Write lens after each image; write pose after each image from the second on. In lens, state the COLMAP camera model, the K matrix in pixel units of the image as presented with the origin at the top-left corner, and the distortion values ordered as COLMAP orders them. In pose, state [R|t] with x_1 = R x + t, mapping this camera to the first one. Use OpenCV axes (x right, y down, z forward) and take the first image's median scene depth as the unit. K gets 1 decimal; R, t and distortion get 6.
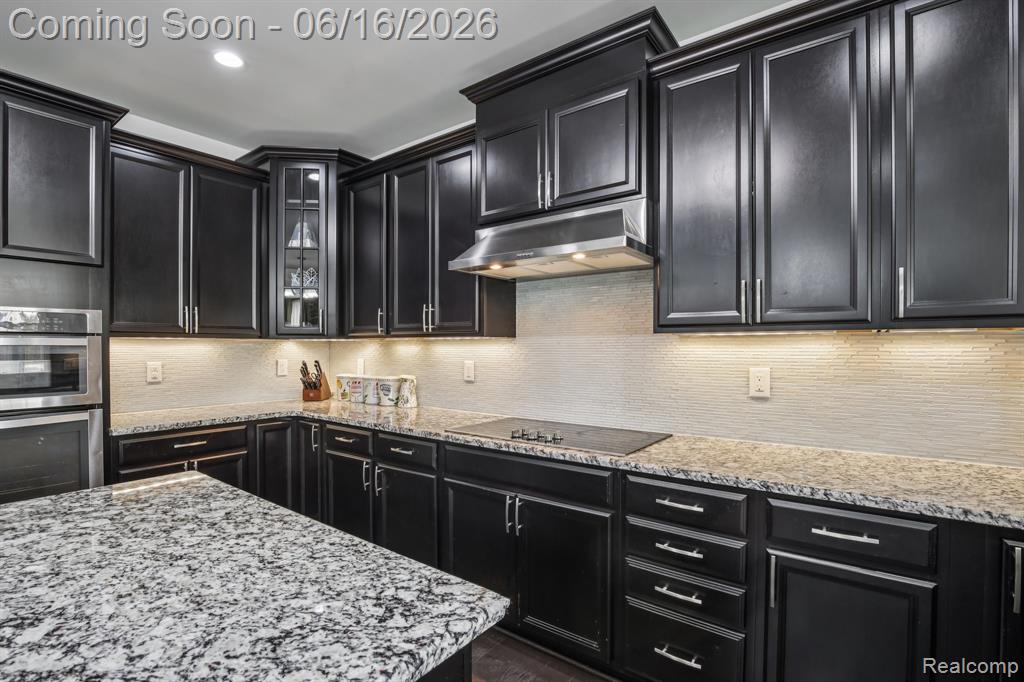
lens RADIAL K [[479.5, 0, 511.4], [0, 479.5, 358.8], [0, 0, 1]] dist [-0.021948, -0.000346]
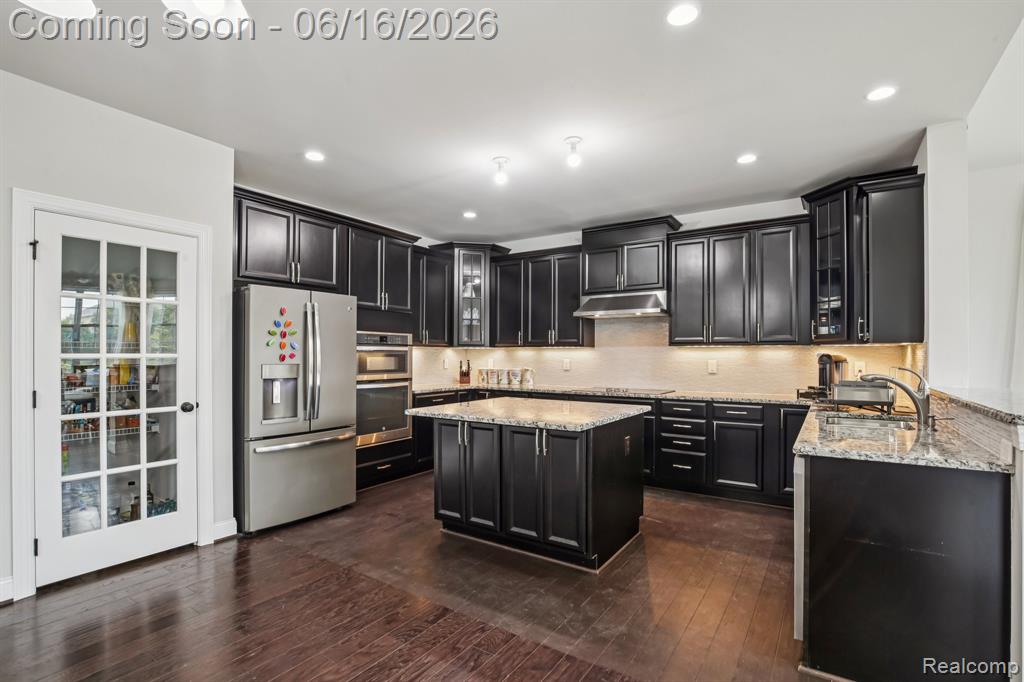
lens RADIAL K [[479.5, 0, 511.4], [0, 479.5, 358.8], [0, 0, 1]] dist [-0.021948, -0.000346]
pose [[0.998703, 0.002489, 0.050846, -0.448681], [-0.001673, 0.999869, -0.016102, 0.036976], [-0.050879, 0.015996, 0.998577, -0.991867]]
